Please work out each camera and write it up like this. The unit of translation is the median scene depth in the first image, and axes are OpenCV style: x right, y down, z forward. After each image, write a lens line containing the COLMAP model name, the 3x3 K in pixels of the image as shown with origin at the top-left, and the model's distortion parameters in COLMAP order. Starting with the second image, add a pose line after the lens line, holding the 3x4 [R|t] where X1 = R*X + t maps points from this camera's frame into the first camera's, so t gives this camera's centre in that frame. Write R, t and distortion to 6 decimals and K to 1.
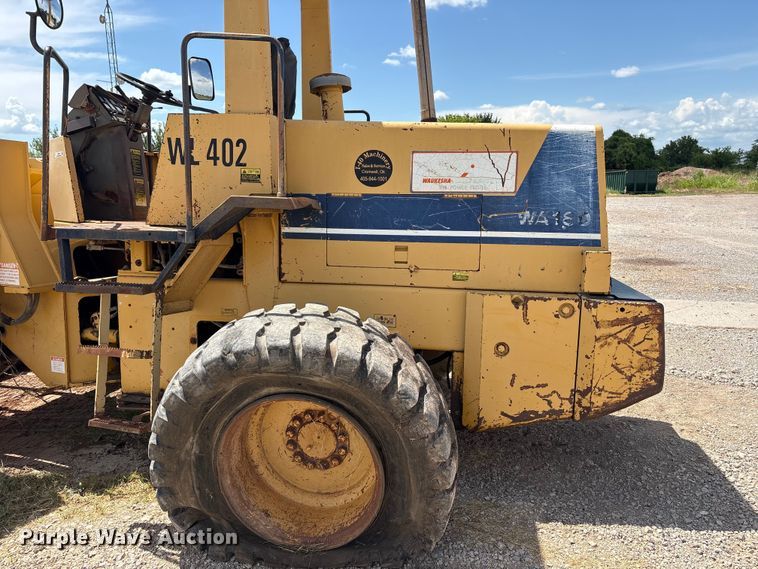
lens RADIAL K [[578.0, 0, 381.7], [0, 578.0, 288.3], [0, 0, 1]] dist [0.056902, -0.070701]
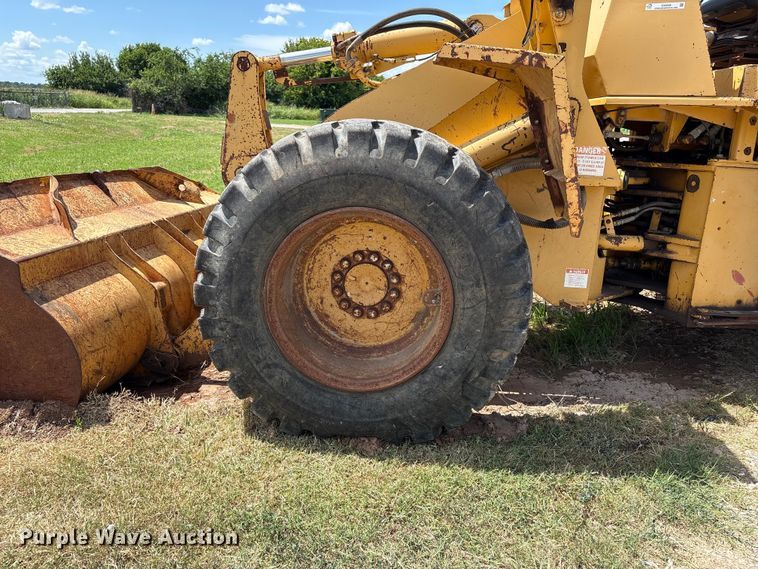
lens RADIAL K [[573.2, 0, 387.5], [0, 573.2, 281.2], [0, 0, 1]] dist [0.063518, -0.072911]
pose [[0.955874, -0.027518, 0.292484, -1.315018], [-0.003232, 0.994558, 0.104133, 0.064800], [-0.293758, -0.100483, 0.950584, 0.384069]]
